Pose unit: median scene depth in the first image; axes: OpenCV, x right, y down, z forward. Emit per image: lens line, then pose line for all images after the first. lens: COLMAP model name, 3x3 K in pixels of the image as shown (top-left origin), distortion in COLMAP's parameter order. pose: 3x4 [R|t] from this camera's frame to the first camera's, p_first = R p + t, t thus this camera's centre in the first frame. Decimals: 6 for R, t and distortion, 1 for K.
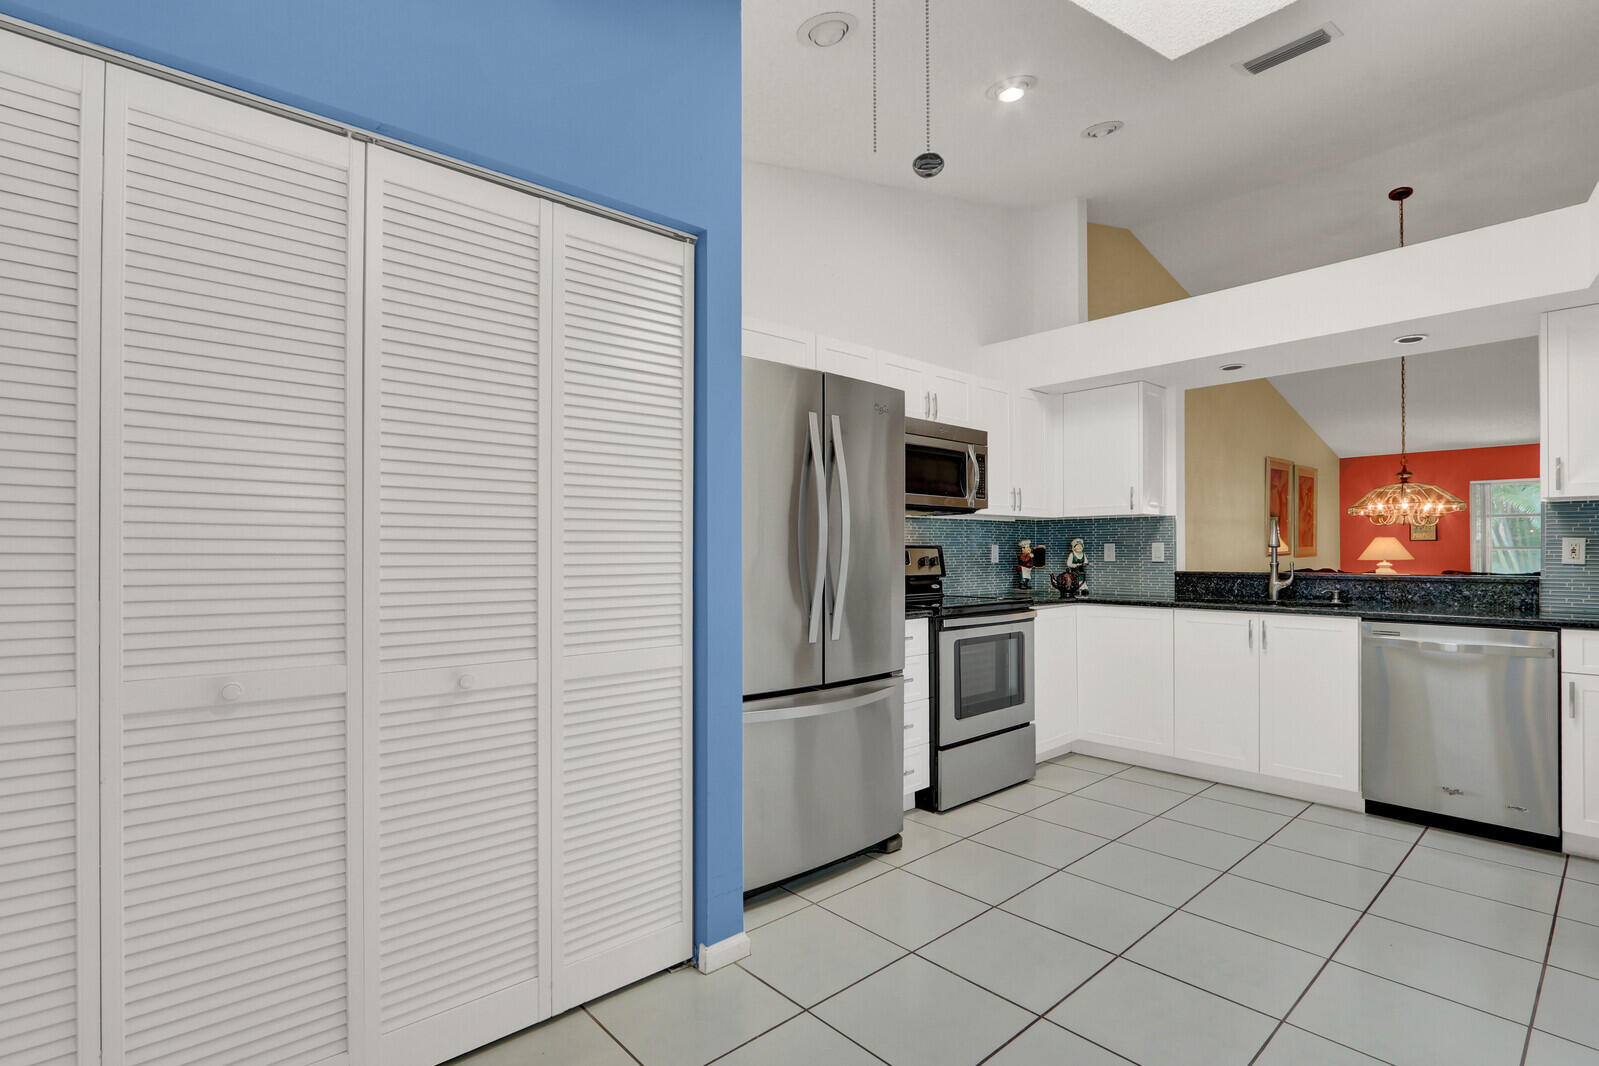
lens RADIAL K [[764.5, 0, 793.1], [0, 764.5, 549.0], [0, 0, 1]] dist [-0.008633, 0.000414]
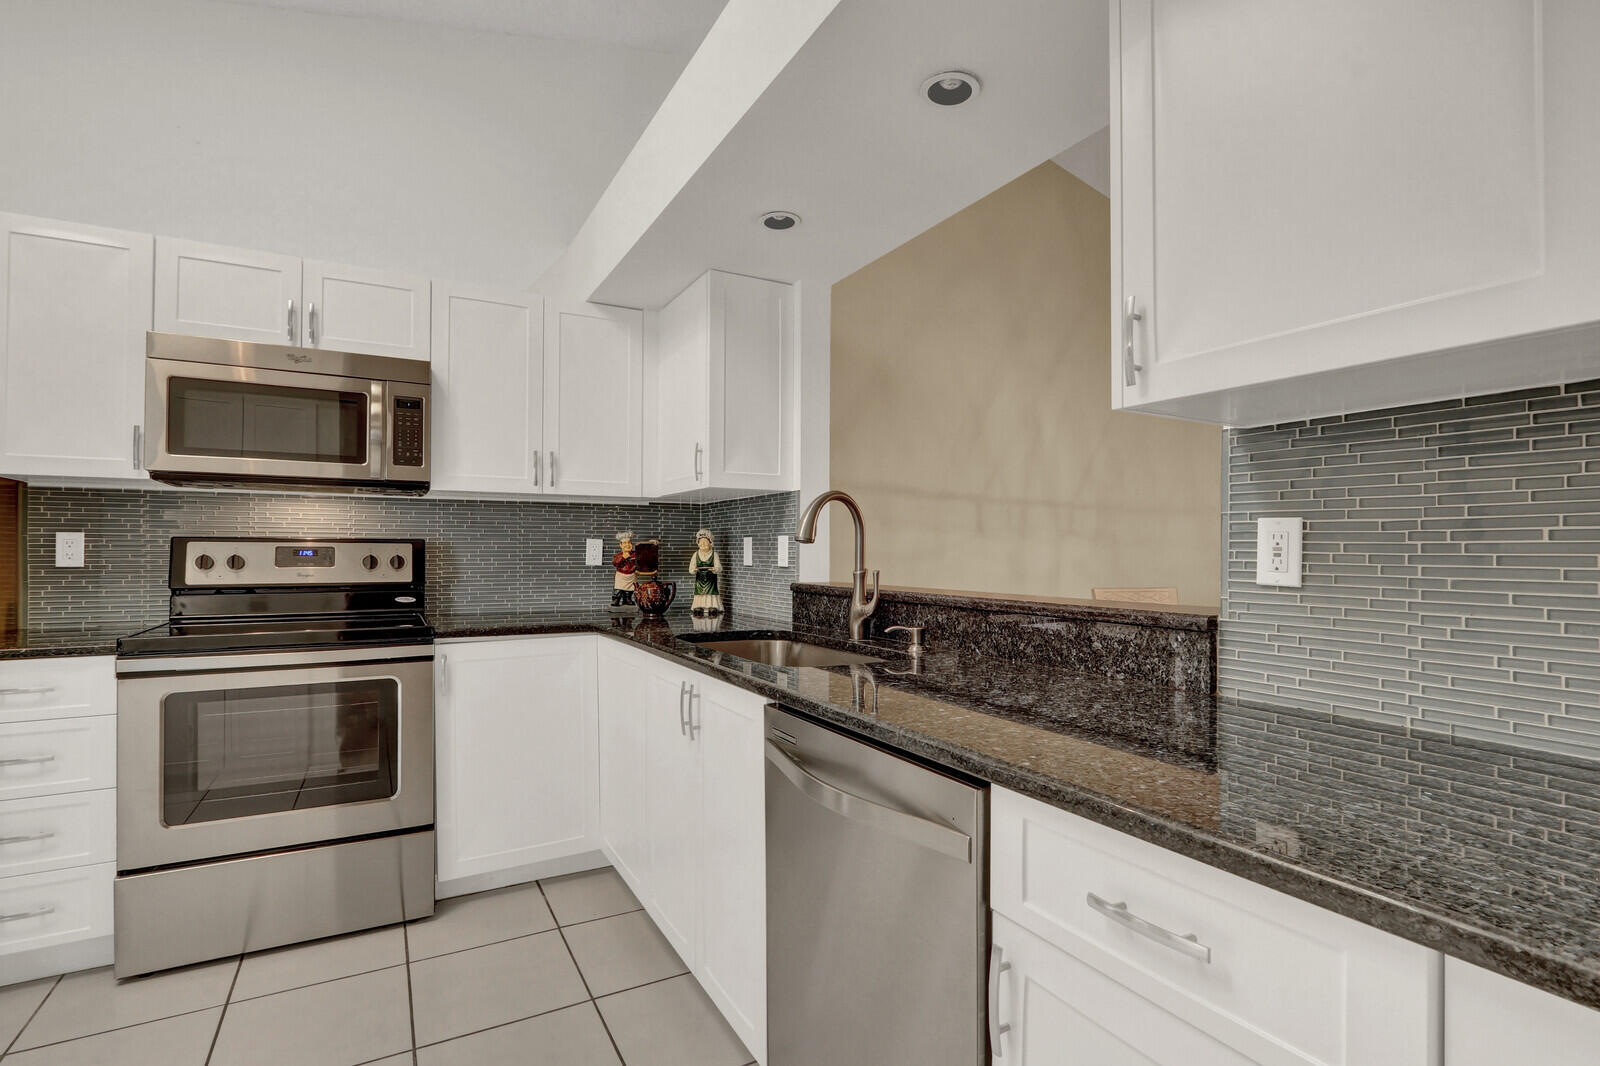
lens RADIAL K [[765.0, 0, 798.0], [0, 765.0, 541.4], [0, 0, 1]] dist [-0.008633, 0.000414]
pose [[0.973098, 0.003674, -0.230362, 0.732646], [-0.005633, 0.999953, -0.007847, 0.001382], [0.230322, 0.008933, 0.973073, 0.466618]]
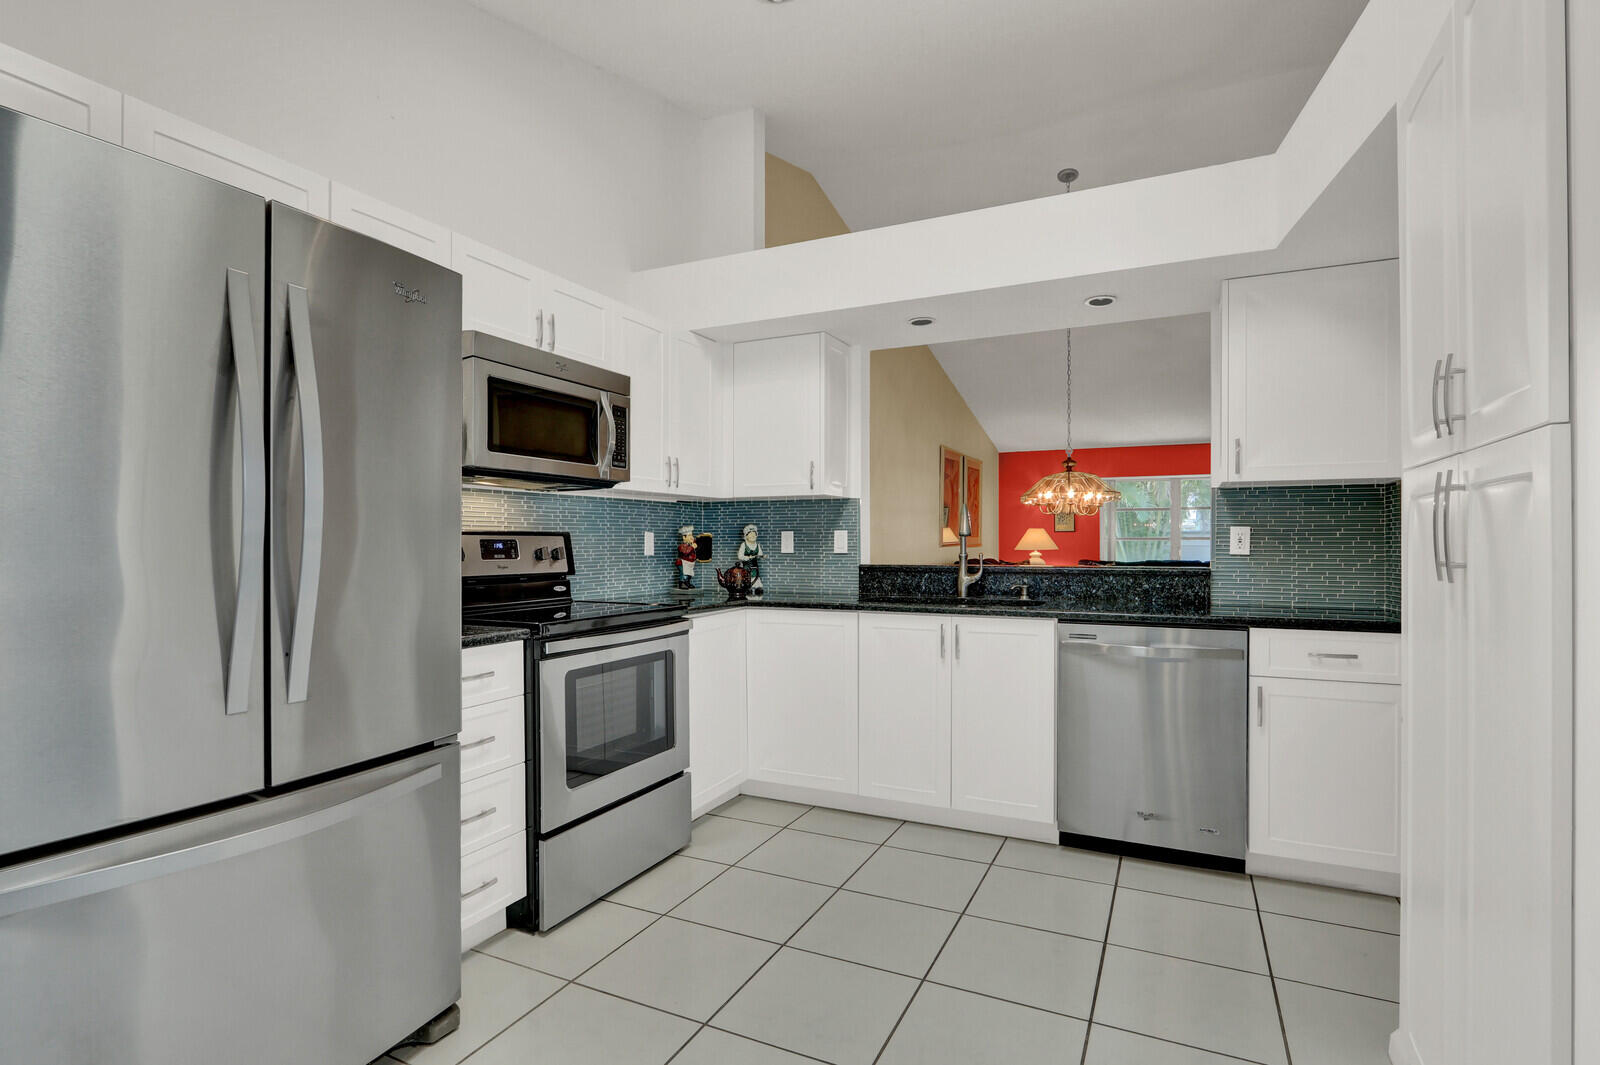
lens RADIAL K [[804.4, 0, 796.4], [0, 804.4, 544.7], [0, 0, 1]] dist [-0.002392, 0.000119]
pose [[0.924770, 0.000021, 0.380527, 0.113346], [-0.002640, 0.999976, 0.006360, 0.002198], [-0.380518, -0.006886, 0.924748, 0.235666]]
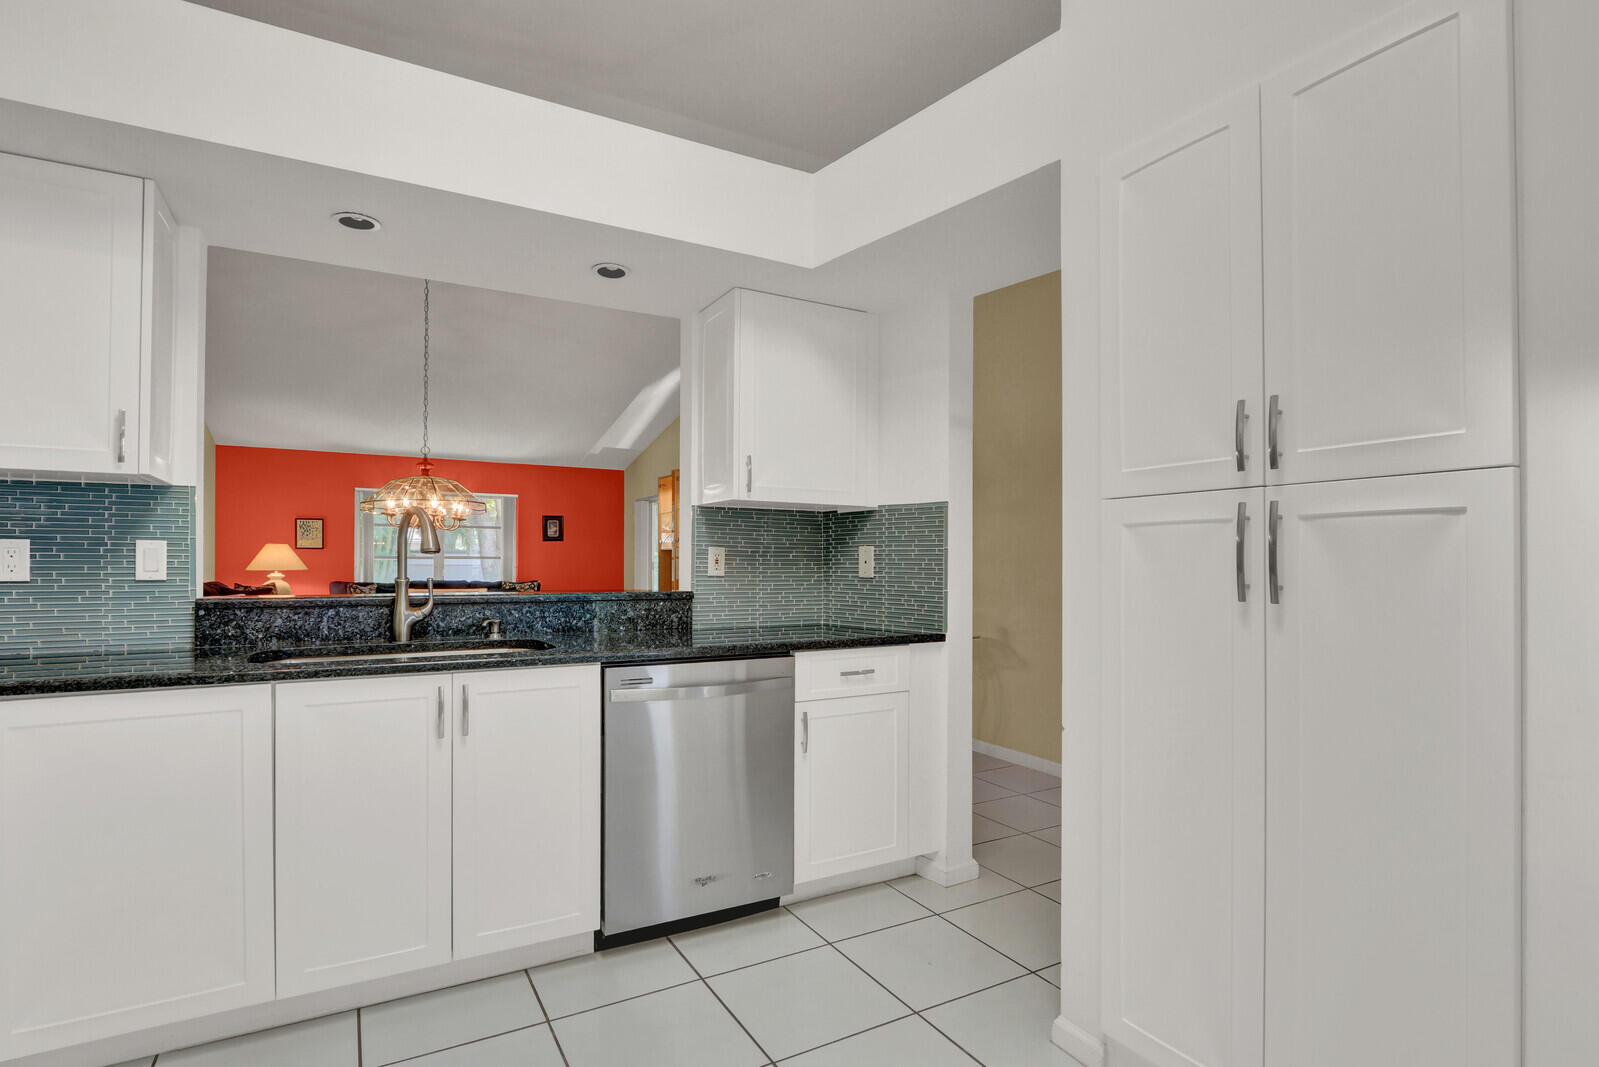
lens RADIAL K [[789.1, 0, 822.3], [0, 789.1, 562.4], [0, 0, 1]] dist [-0.021297, 0.000267]
pose [[0.196872, 0.003552, 0.980423, 0.098961], [-0.009445, 0.999954, -0.001726, 0.003270], [-0.980384, -0.008921, 0.196896, 0.572042]]
